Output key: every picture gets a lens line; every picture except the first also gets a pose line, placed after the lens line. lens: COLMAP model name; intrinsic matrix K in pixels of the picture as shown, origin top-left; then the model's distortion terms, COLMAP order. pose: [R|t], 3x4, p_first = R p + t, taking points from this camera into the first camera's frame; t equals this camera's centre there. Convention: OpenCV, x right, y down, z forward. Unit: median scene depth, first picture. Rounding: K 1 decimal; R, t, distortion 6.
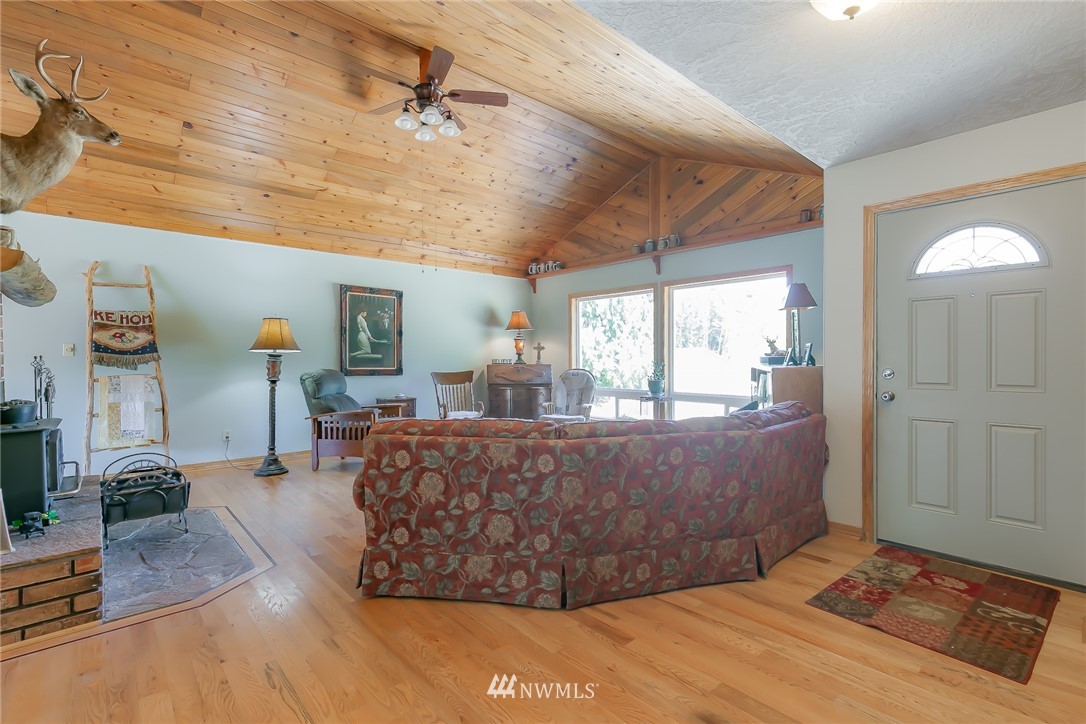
lens RADIAL K [[493.8, 0, 542.2], [0, 493.8, 358.9], [0, 0, 1]] dist [0.012389, -0.002071]
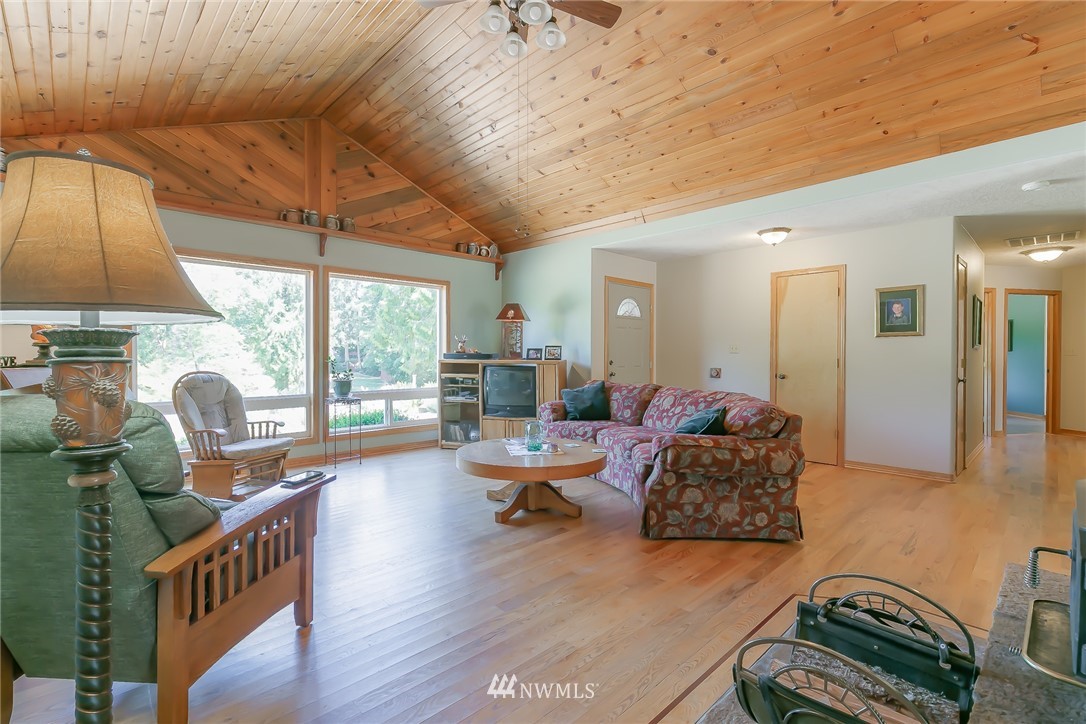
lens RADIAL K [[493.8, 0, 519.6], [0, 493.8, 360.2], [0, 0, 1]] dist [0.012389, -0.002071]
pose [[-0.007316, -0.008221, 0.999939, -0.621156], [0.001051, 0.999966, 0.008229, 0.001422], [-0.999973, 0.001112, -0.007307, 0.669248]]
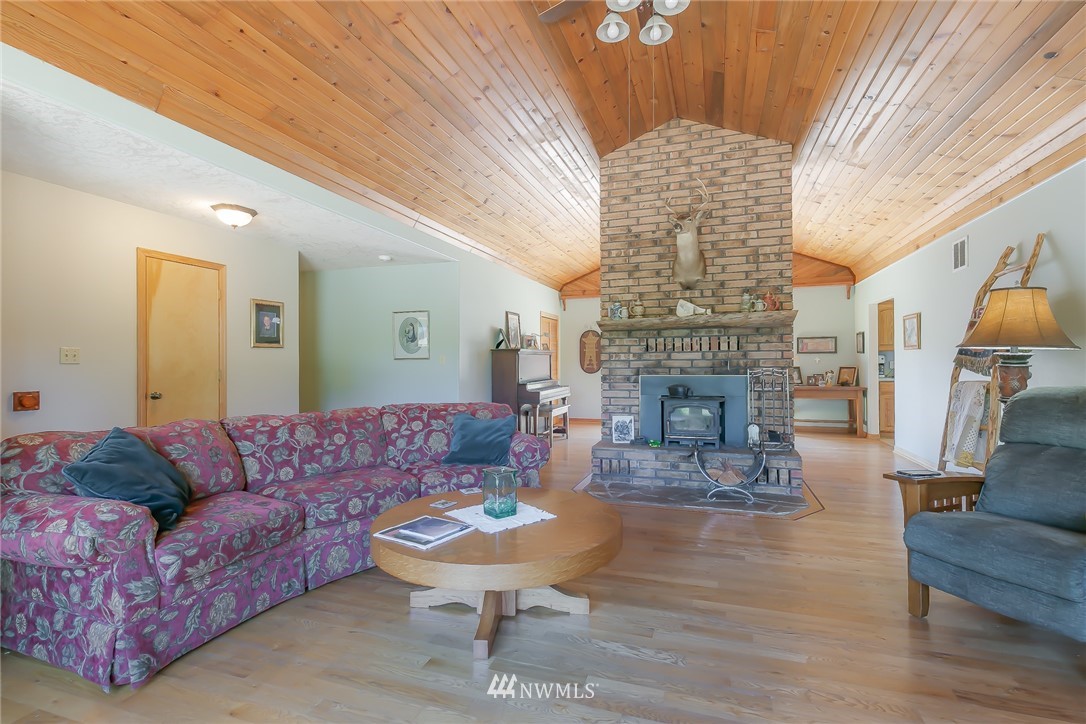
lens RADIAL K [[493.8, 0, 558.4], [0, 493.8, 362.1], [0, 0, 1]] dist [0.012389, -0.002071]
pose [[-0.865790, 0.004702, -0.500385, 0.142646], [0.005581, 0.999984, -0.000259, -0.002795], [0.500376, -0.003017, -0.865803, 1.006620]]
